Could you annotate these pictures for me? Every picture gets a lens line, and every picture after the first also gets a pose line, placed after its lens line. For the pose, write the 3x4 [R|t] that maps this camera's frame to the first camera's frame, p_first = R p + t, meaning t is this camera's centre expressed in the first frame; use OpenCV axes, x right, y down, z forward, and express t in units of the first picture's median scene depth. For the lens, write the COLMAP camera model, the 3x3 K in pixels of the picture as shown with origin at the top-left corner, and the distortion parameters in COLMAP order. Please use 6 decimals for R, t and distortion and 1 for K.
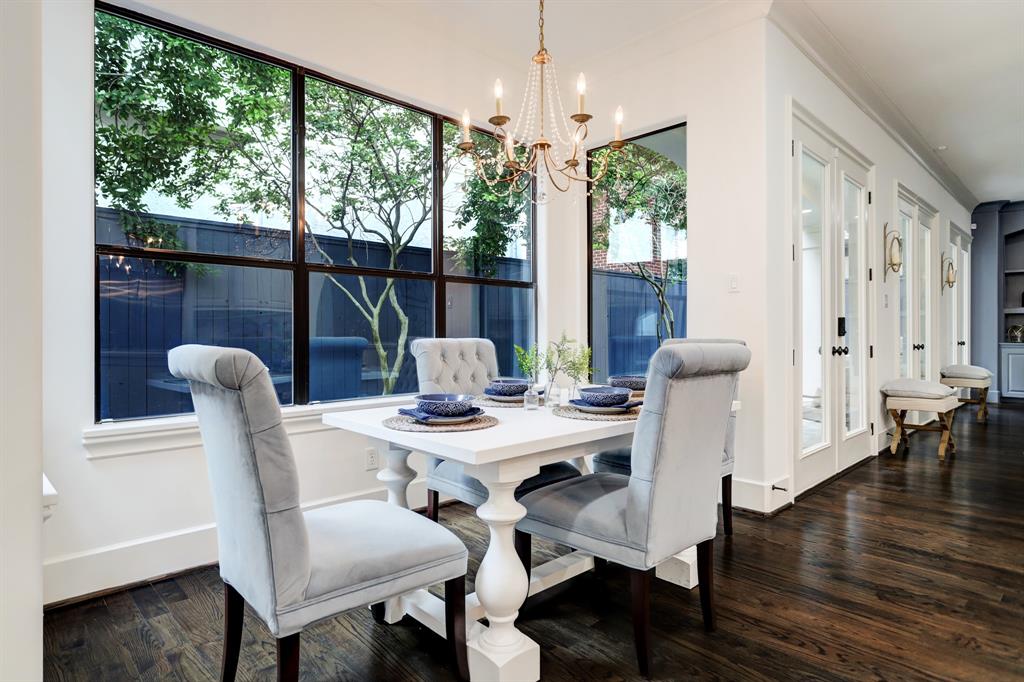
lens RADIAL K [[561.2, 0, 510.9], [0, 561.2, 331.5], [0, 0, 1]] dist [-0.000943, 0.000686]
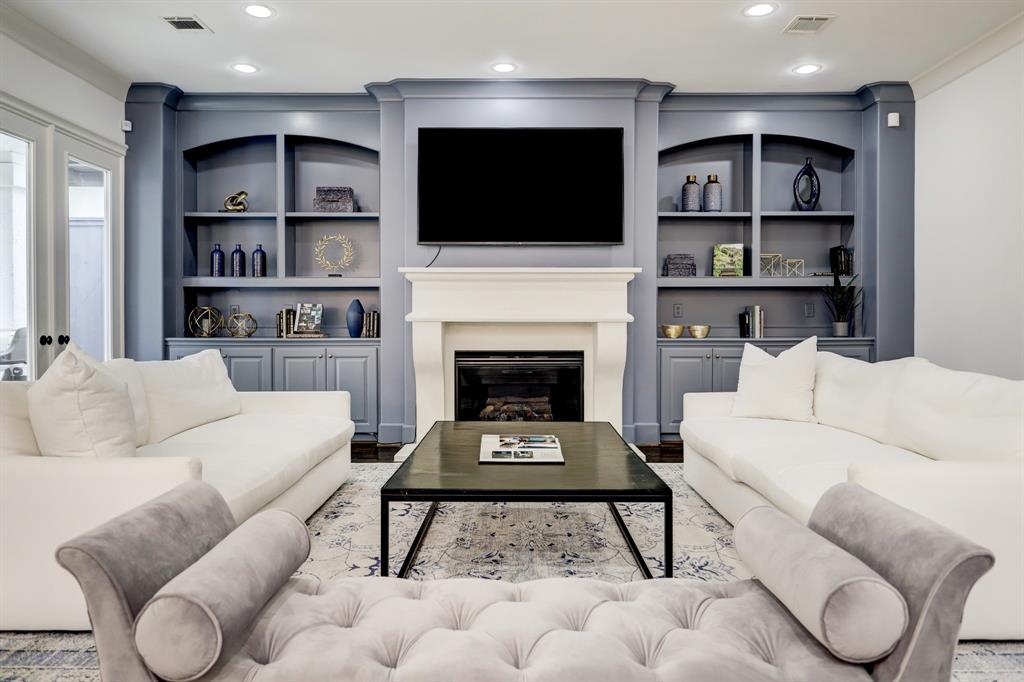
lens RADIAL K [[737.7, 0, 511.3], [0, 737.7, 333.3], [0, 0, 1]] dist [-0.000801, -0.000675]
pose [[0.683358, -0.007709, 0.730043, 0.909835], [-0.002351, 0.999916, 0.012759, 0.007237], [-0.730080, -0.010435, 0.683282, 0.381389]]
